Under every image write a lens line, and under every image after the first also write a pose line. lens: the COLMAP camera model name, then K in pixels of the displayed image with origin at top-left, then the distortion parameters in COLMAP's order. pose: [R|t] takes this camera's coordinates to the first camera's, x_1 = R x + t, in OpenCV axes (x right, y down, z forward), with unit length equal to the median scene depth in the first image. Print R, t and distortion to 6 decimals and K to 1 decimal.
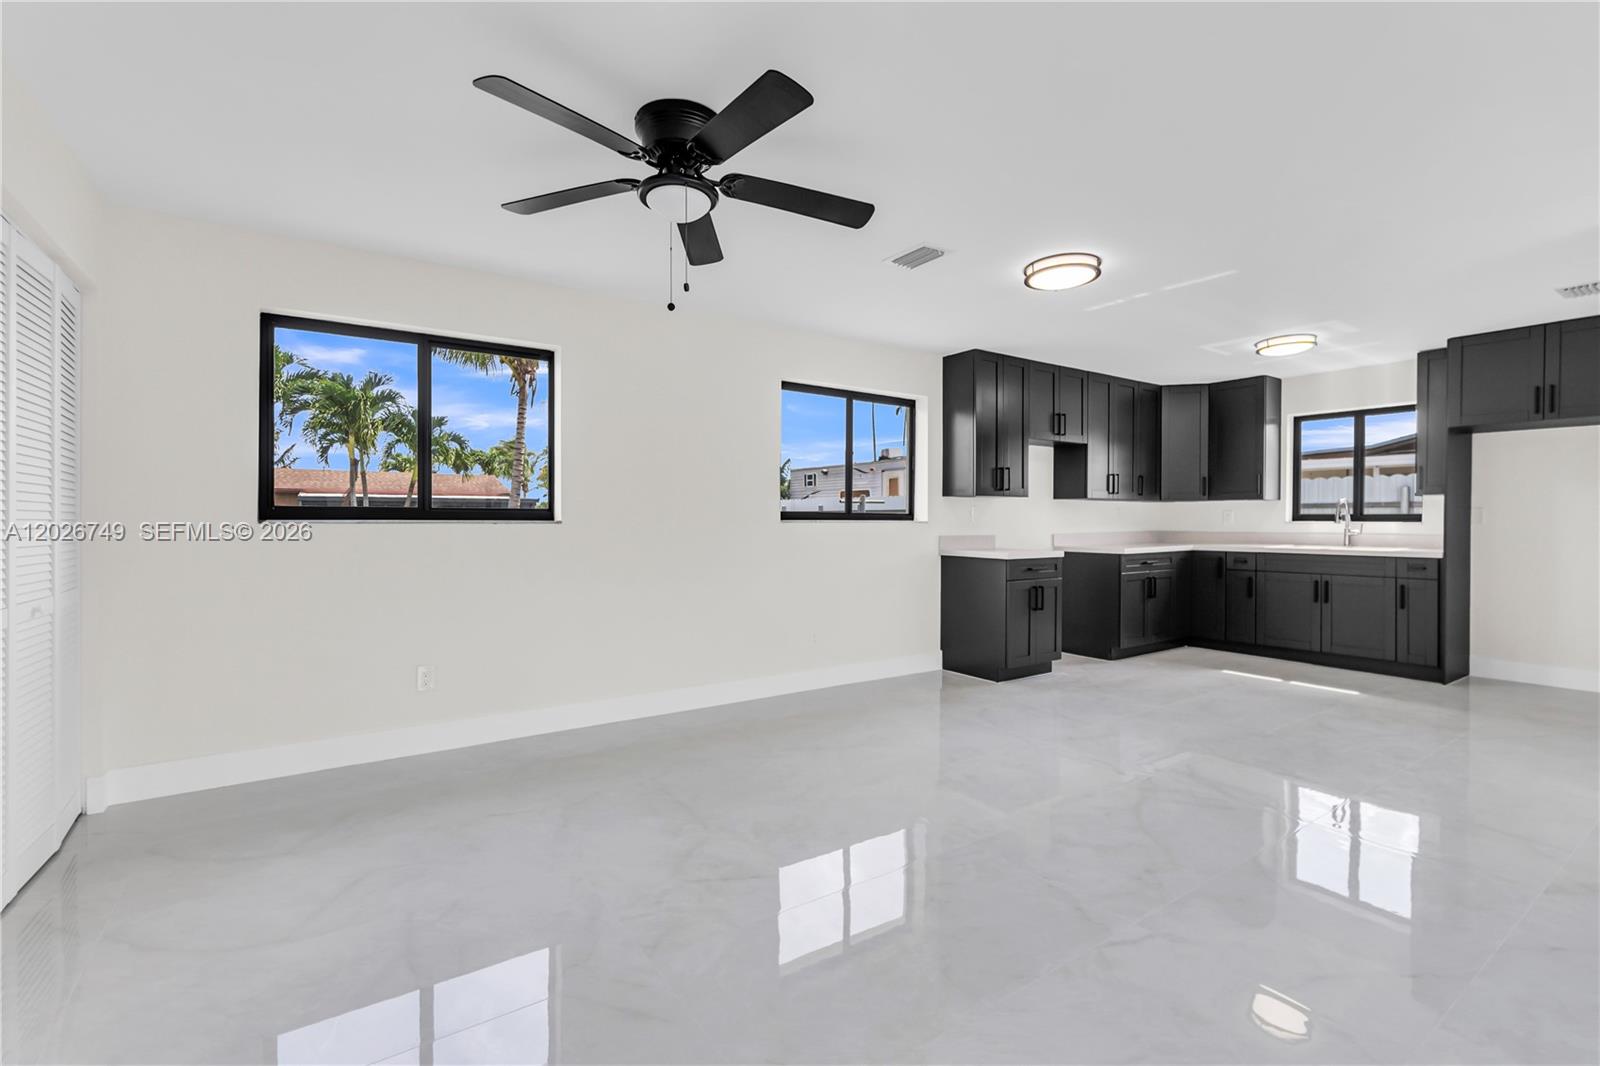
lens RADIAL K [[702.2, 0, 794.6], [0, 702.2, 529.3], [0, 0, 1]] dist [0.000680, 0.000245]
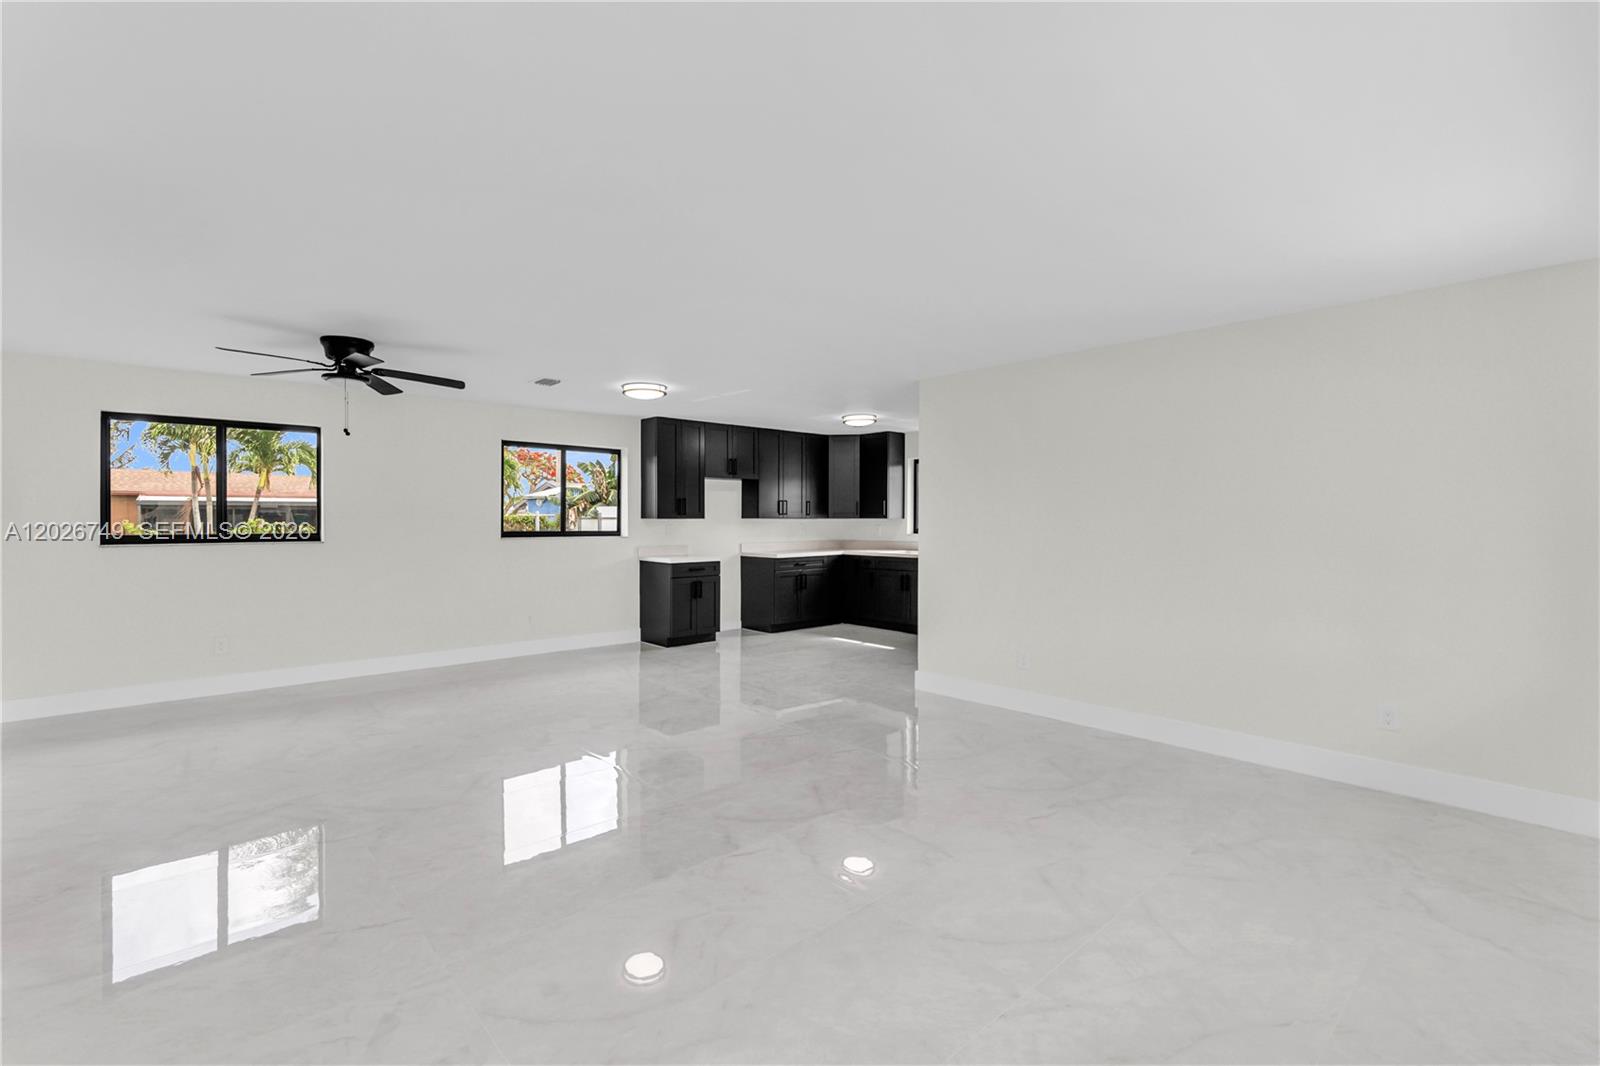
lens RADIAL K [[711.3, 0, 795.9], [0, 711.3, 525.3], [0, 0, 1]] dist [0.000122, 0.000016]
pose [[0.991615, -0.000961, 0.129227, 0.316347], [0.000957, 1.000000, 0.000091, -0.031255], [-0.129227, 0.000033, 0.991615, -0.428132]]
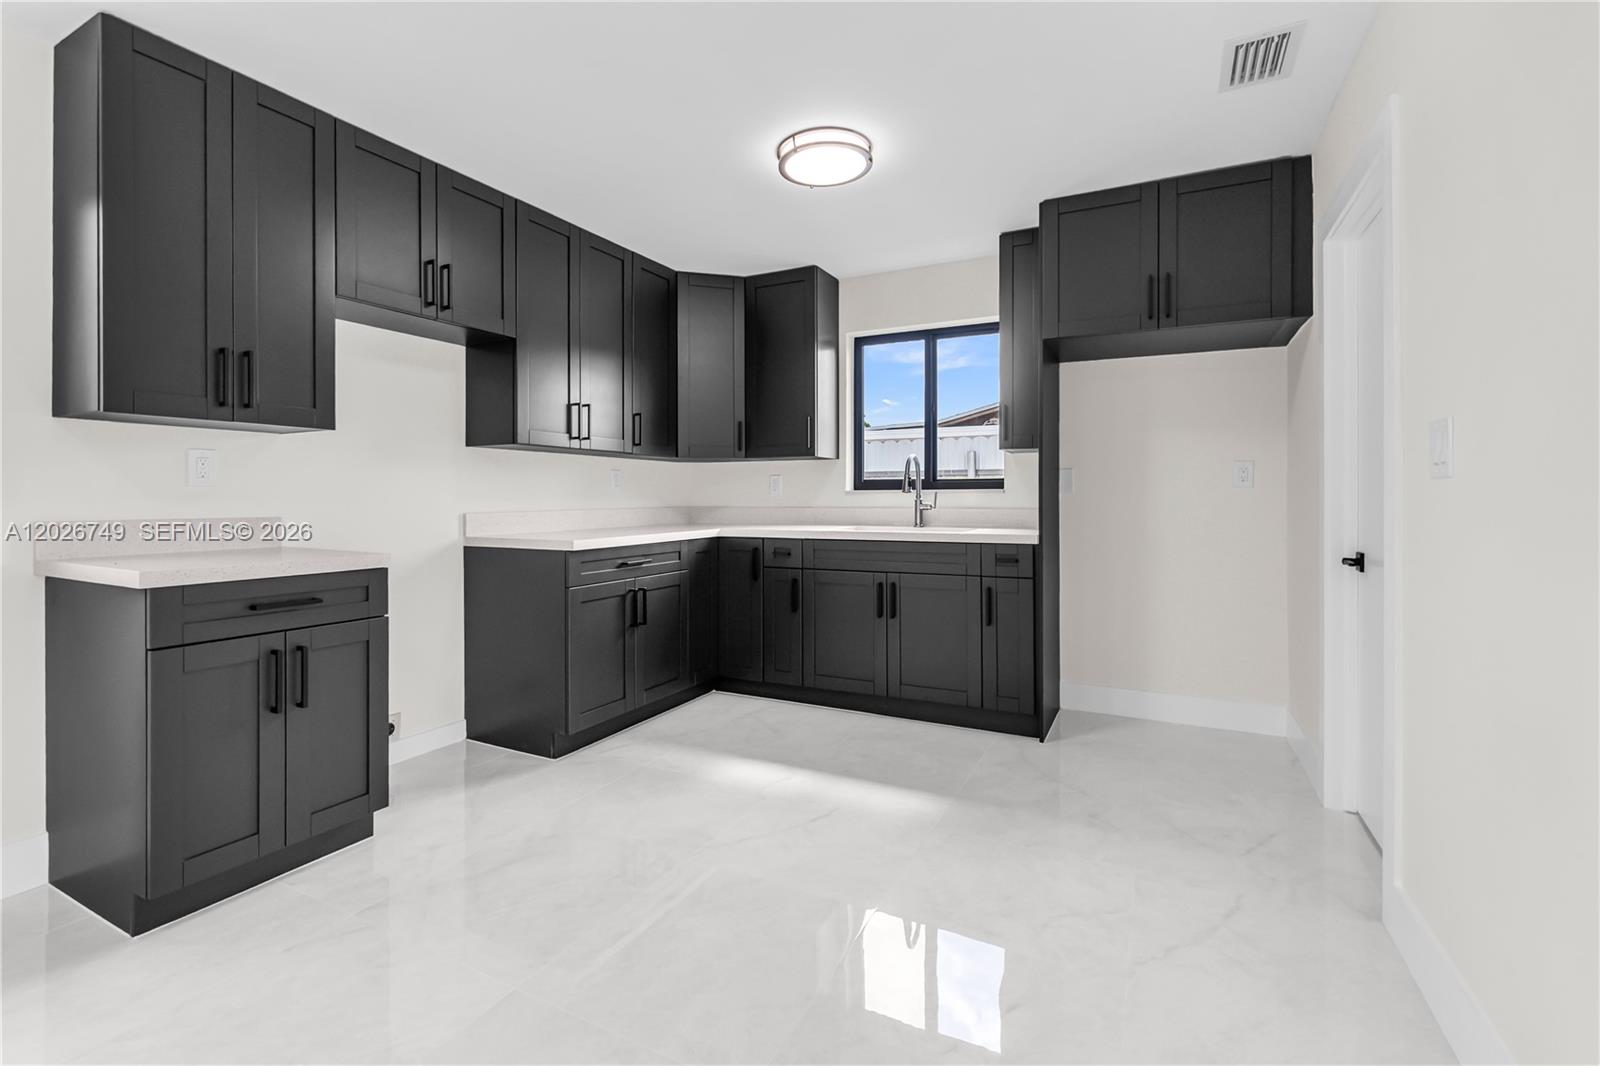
lens RADIAL K [[703.0, 0, 791.8], [0, 703.0, 506.5], [0, 0, 1]] dist [-0.000032, 0.000055]
pose [[0.882698, -0.008434, 0.469865, 0.362751], [0.010167, 0.999948, -0.001152, 0.004635], [-0.469830, 0.005794, 0.882738, 0.462133]]
